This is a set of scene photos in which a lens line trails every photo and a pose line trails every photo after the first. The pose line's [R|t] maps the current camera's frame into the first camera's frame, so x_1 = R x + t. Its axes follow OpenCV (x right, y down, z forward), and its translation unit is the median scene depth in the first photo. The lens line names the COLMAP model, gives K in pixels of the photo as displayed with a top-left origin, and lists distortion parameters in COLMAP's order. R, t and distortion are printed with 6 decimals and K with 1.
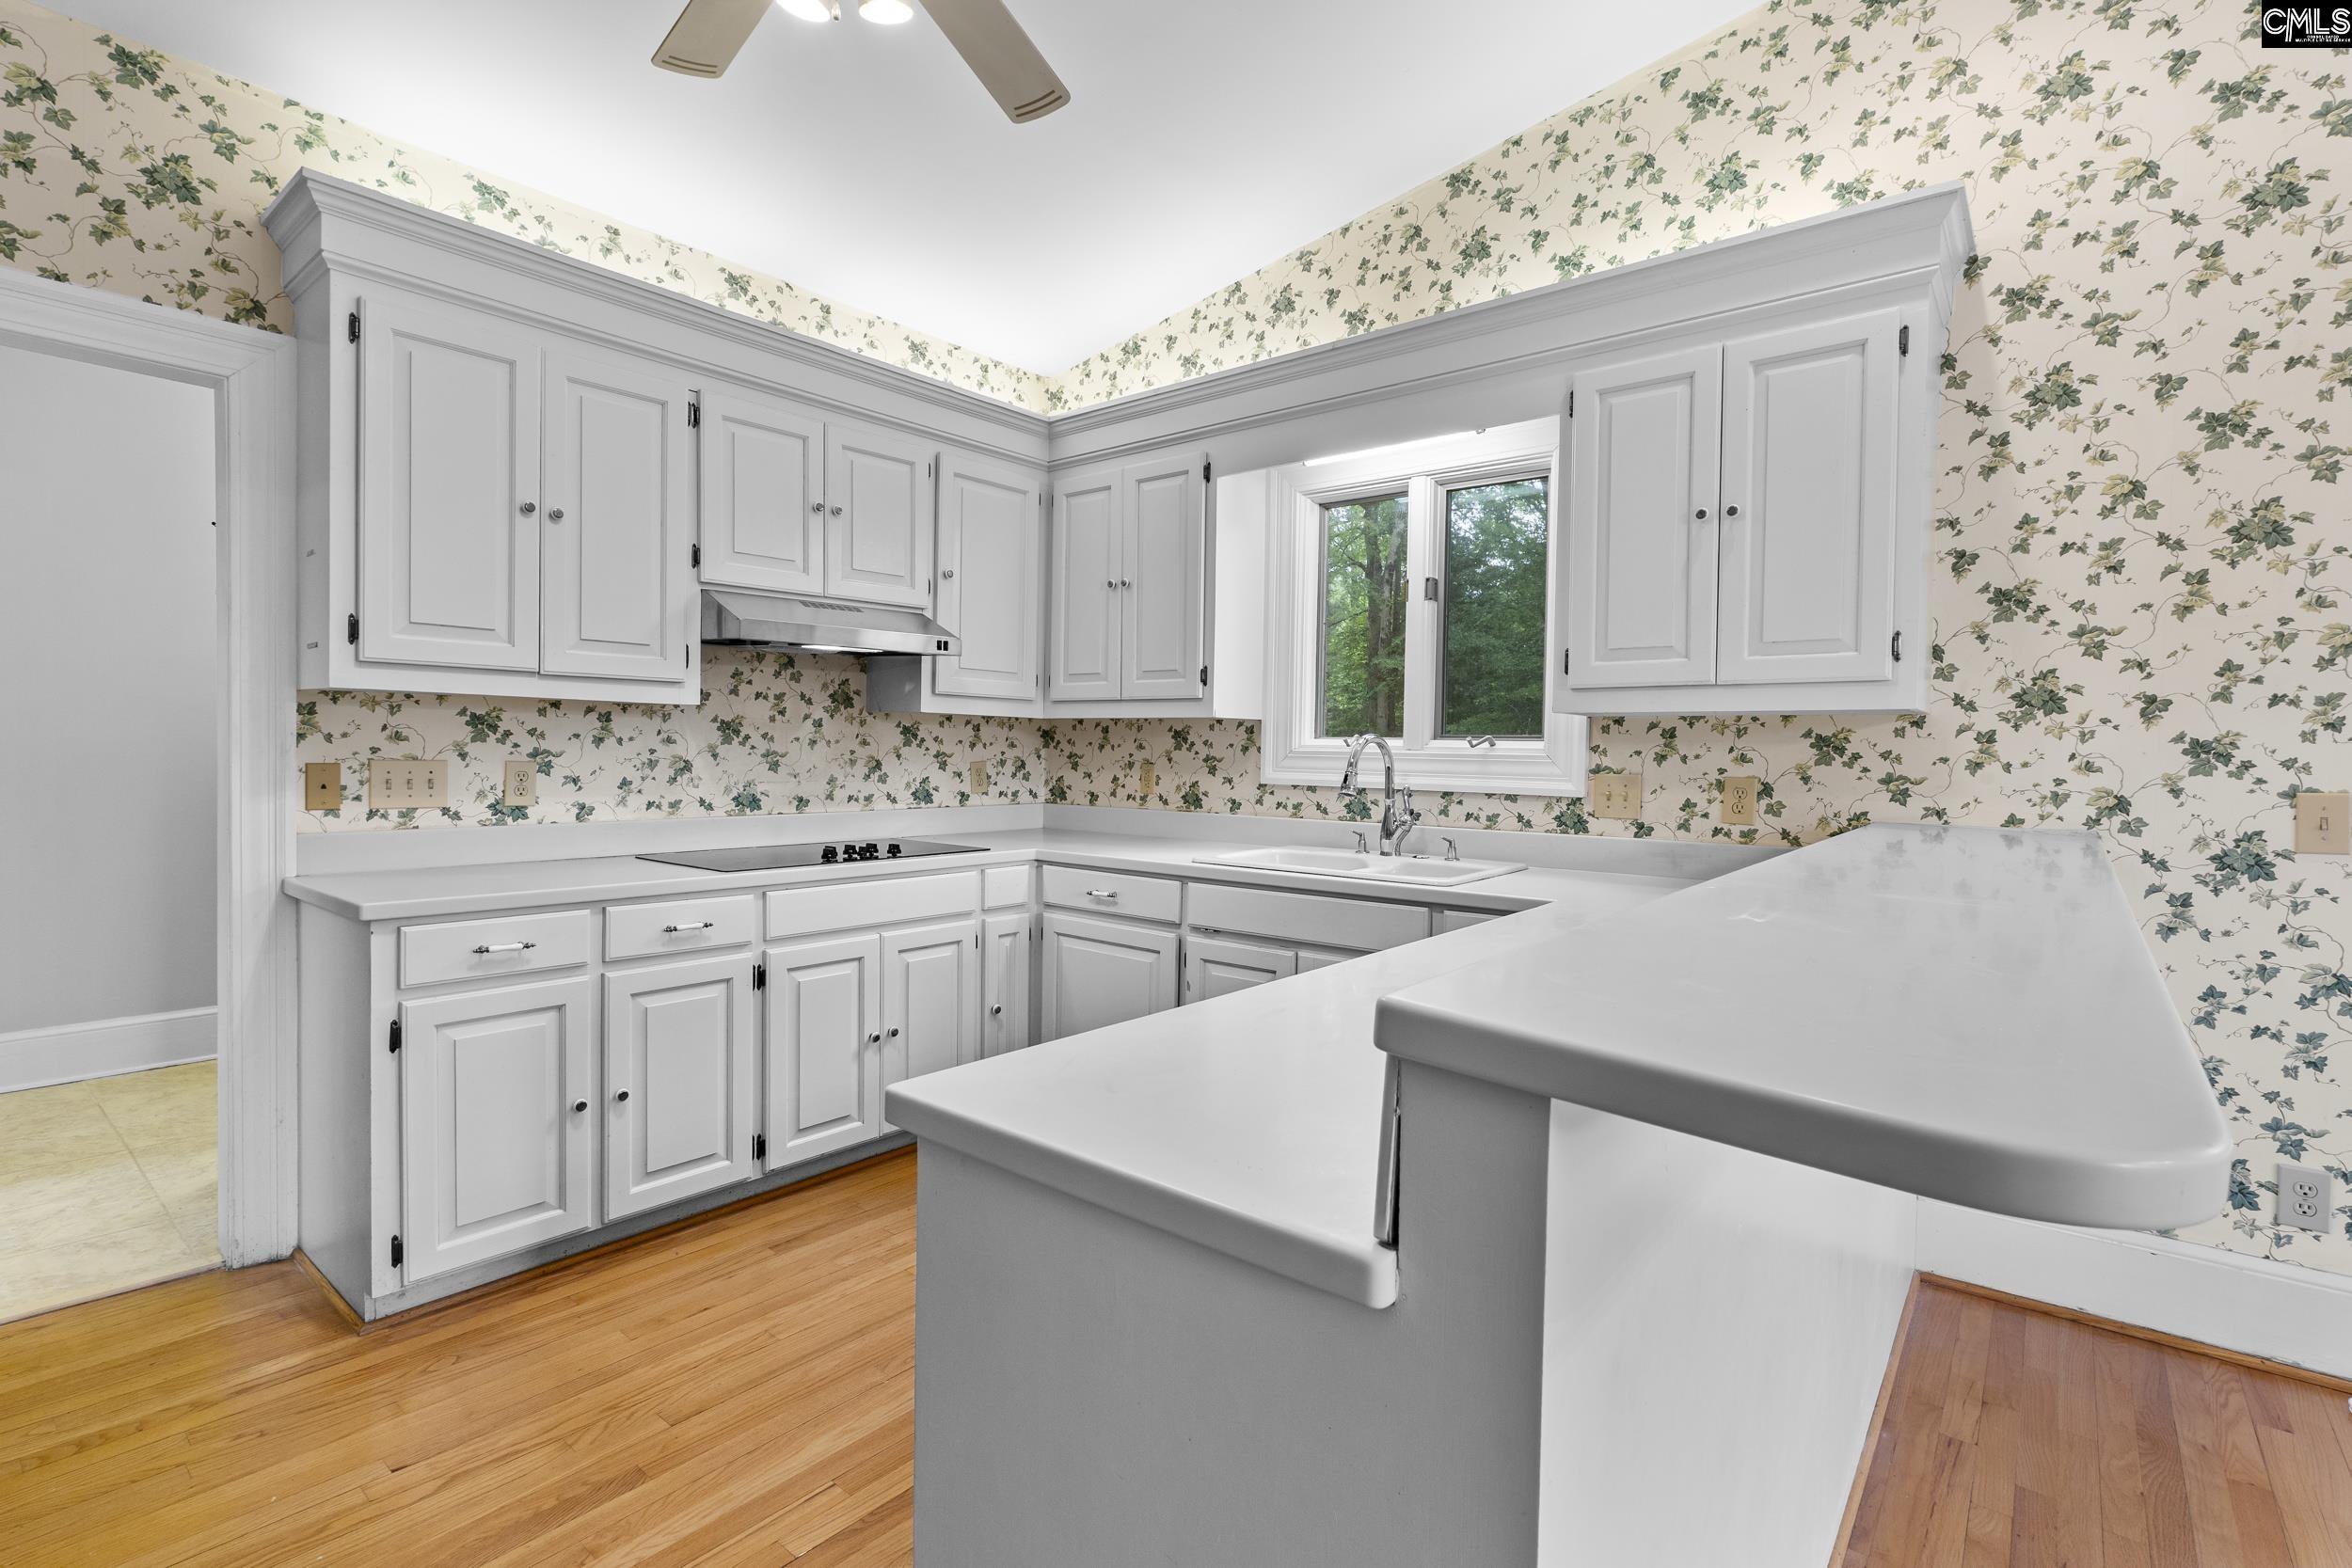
lens RADIAL K [[1088.6, 0, 1171.6], [0, 1088.6, 771.5], [0, 0, 1]] dist [-0.007291, -0.000414]
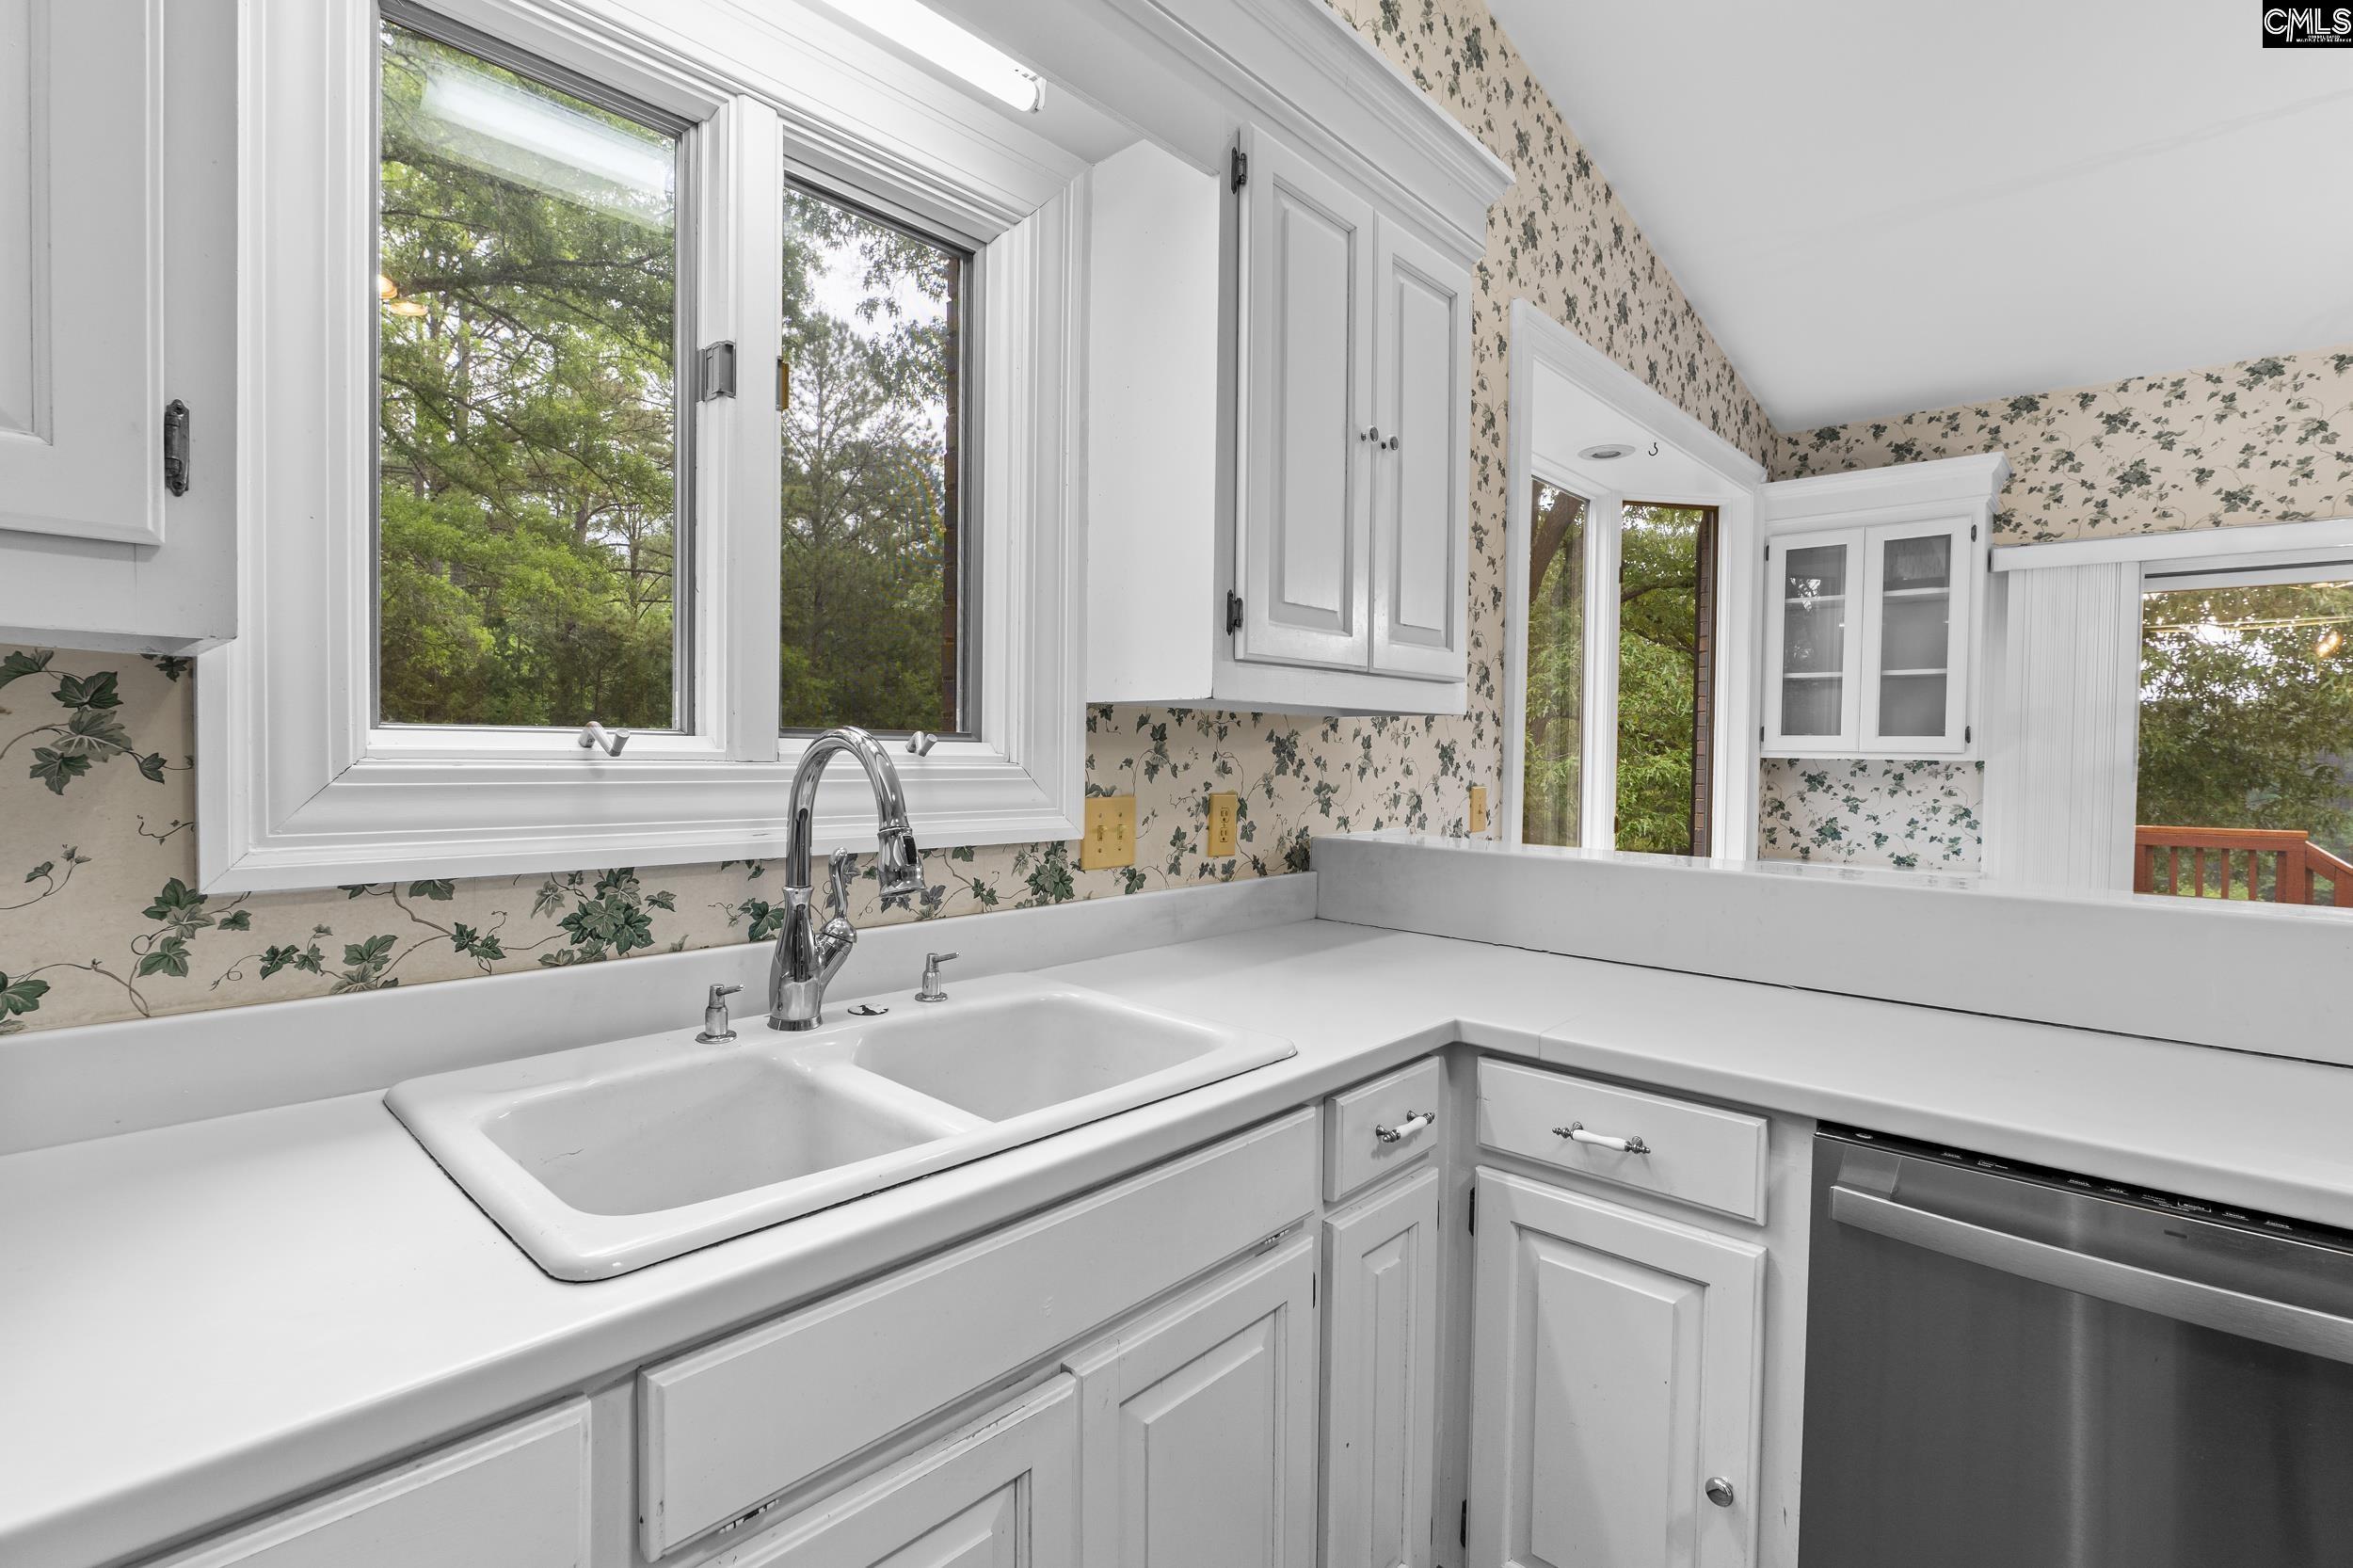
lens RADIAL K [[1096.9, 0, 1184.7], [0, 1096.9, 779.8], [0, 0, 1]] dist [-0.010658, -0.000115]
pose [[0.049053, -0.042479, 0.997892, -0.223615], [0.006180, 0.999089, 0.042226, -0.035035], [-0.998777, 0.004096, 0.049271, 0.959998]]
